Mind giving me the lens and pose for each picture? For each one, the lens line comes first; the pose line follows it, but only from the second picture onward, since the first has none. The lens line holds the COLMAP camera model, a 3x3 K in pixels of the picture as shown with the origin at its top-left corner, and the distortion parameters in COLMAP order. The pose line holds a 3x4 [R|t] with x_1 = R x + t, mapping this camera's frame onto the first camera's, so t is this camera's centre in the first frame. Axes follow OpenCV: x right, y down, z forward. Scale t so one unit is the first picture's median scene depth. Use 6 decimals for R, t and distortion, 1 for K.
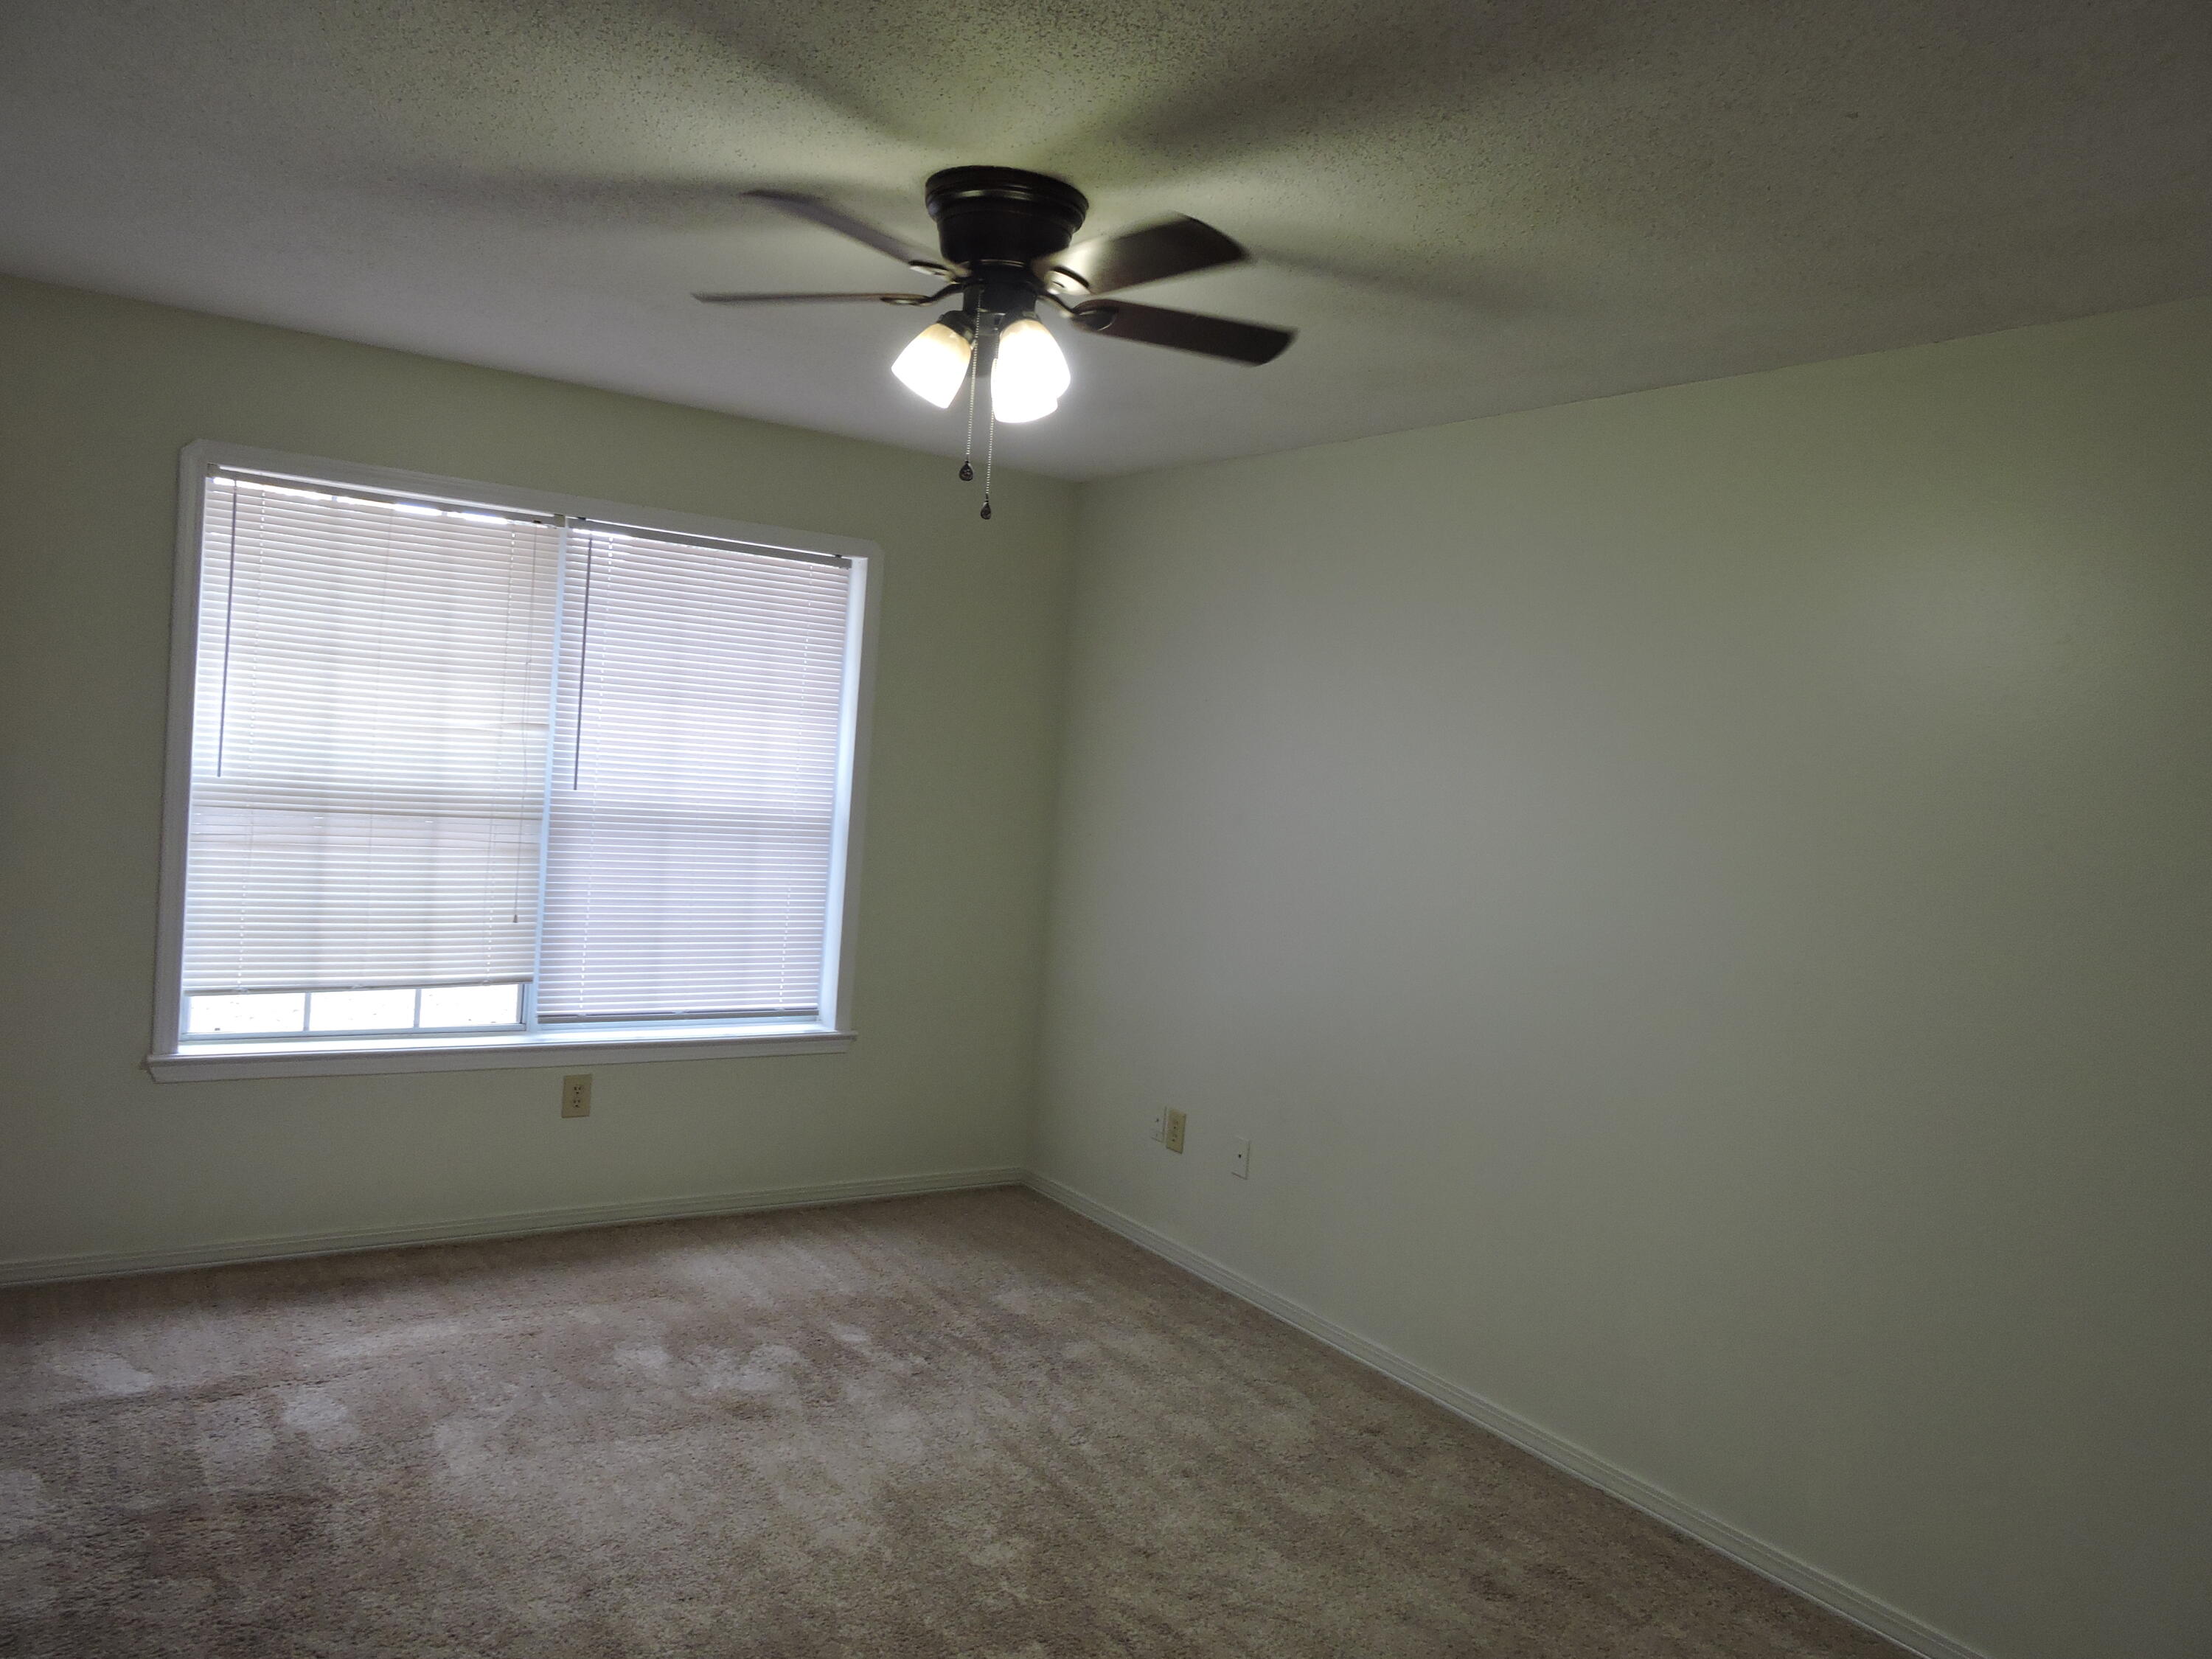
lens RADIAL K [[1580.5, 0, 1110.1], [0, 1580.5, 821.4], [0, 0, 1]] dist [0.000238, -0.006085]
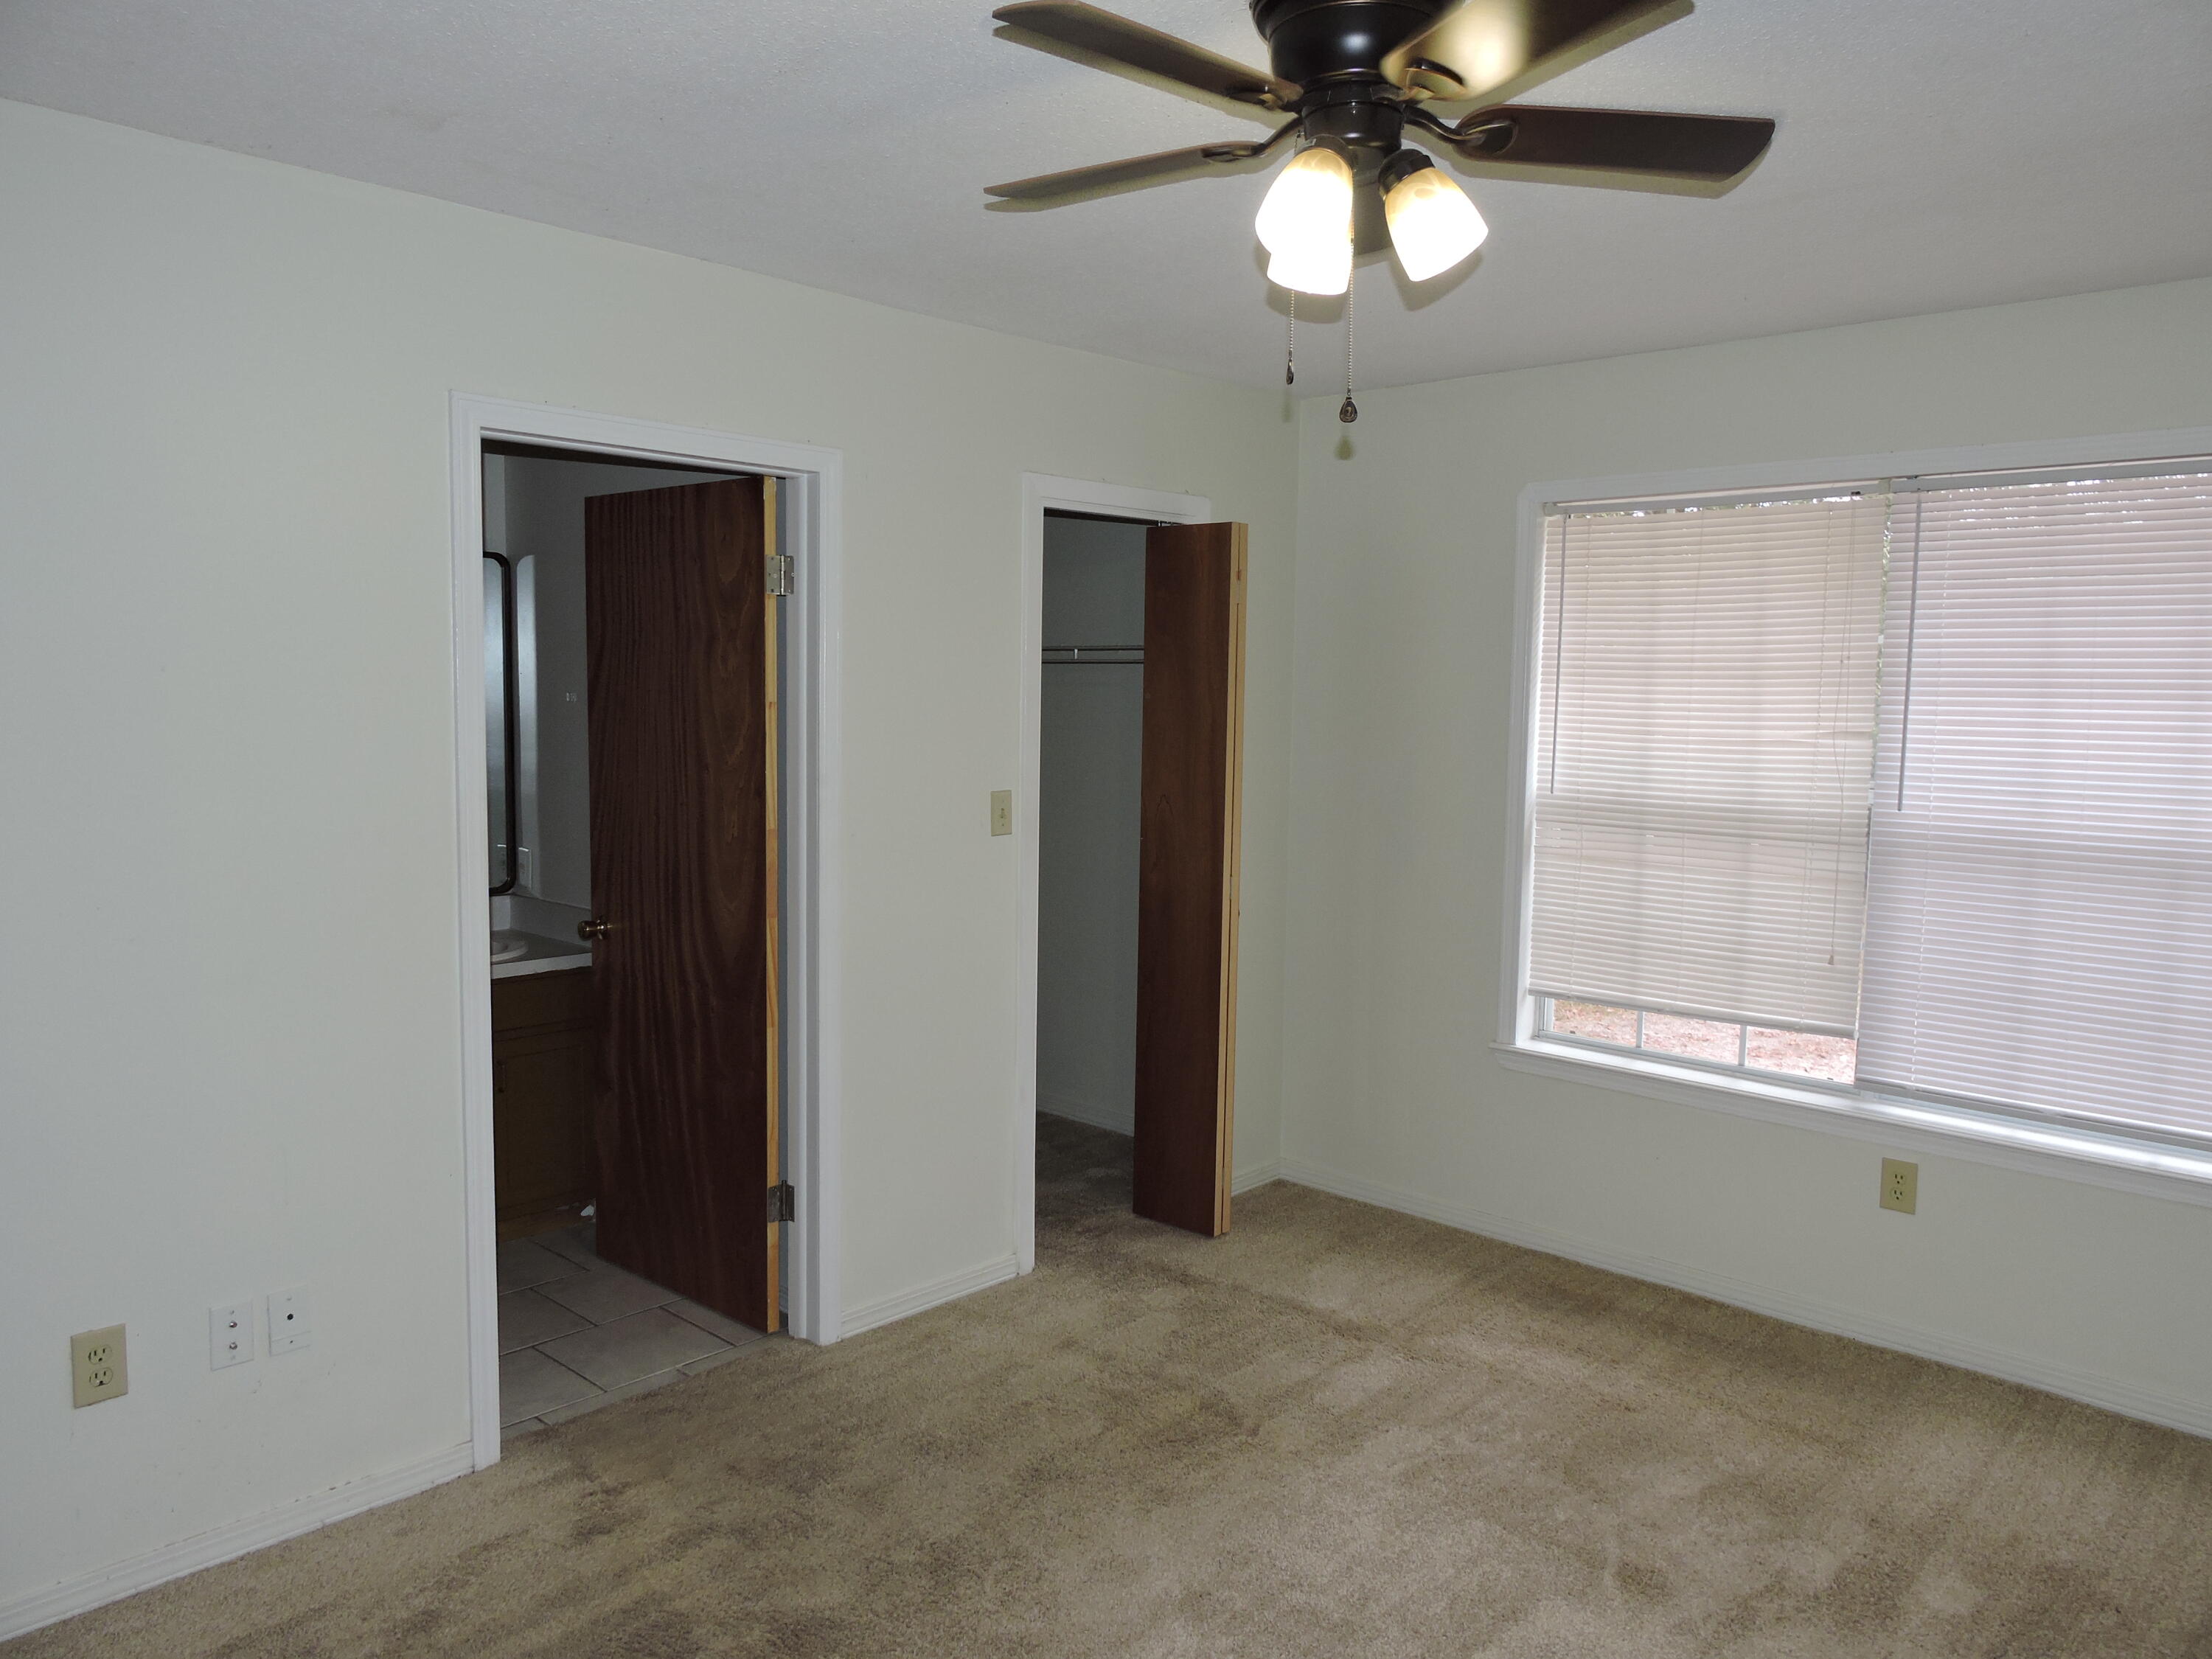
lens RADIAL K [[1580.5, 0, 1105.5], [0, 1580.5, 820.7], [0, 0, 1]] dist [0.000238, -0.006085]
pose [[0.220389, 0.006447, -0.975391, 0.392323], [-0.044891, 0.998986, -0.003540, 0.007003], [0.974378, 0.044566, 0.220455, 0.444133]]
